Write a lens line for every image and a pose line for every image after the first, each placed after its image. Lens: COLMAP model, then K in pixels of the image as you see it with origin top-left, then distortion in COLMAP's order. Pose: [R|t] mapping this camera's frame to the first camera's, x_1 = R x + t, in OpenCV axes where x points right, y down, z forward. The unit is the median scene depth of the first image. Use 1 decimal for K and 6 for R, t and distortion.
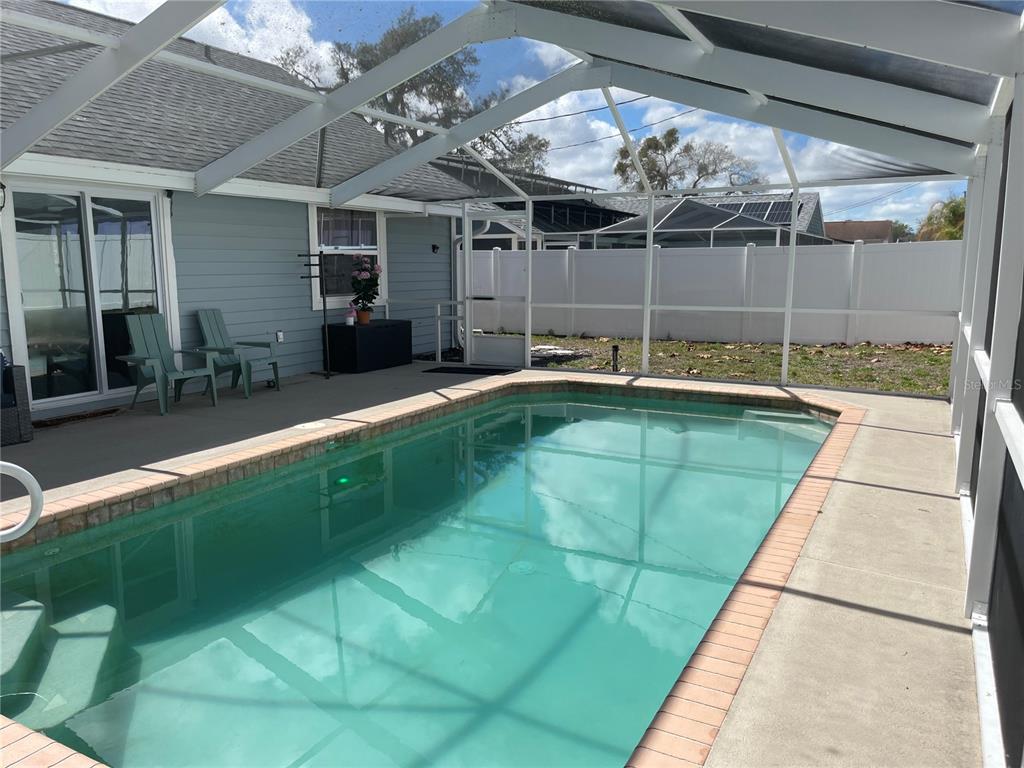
lens RADIAL K [[798.7, 0, 512.0], [0, 798.7, 384.0], [0, 0, 1]] dist [0.090884, -0.068831]
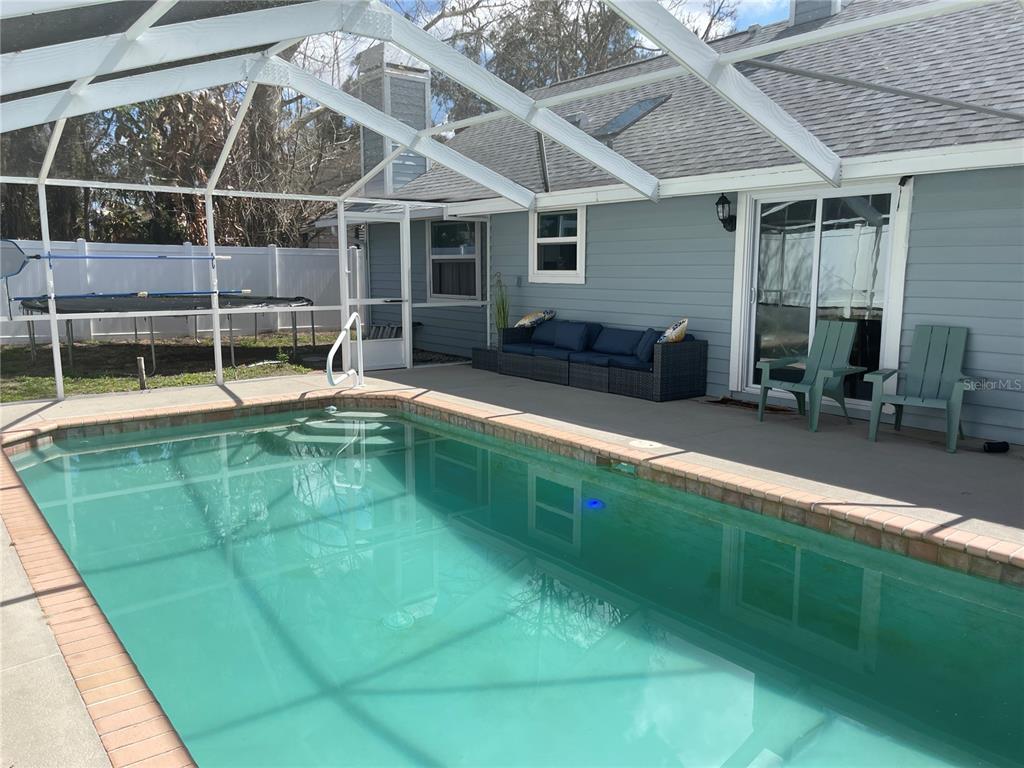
lens RADIAL K [[841.0, 0, 512.0], [0, 841.0, 384.0], [0, 0, 1]] dist [-0.007640, -0.009464]
pose [[-0.441756, 0.127568, -0.888019, 0.598049], [-0.136823, 0.968679, 0.207219, -0.176256], [0.886640, 0.213041, -0.410466, 1.174064]]
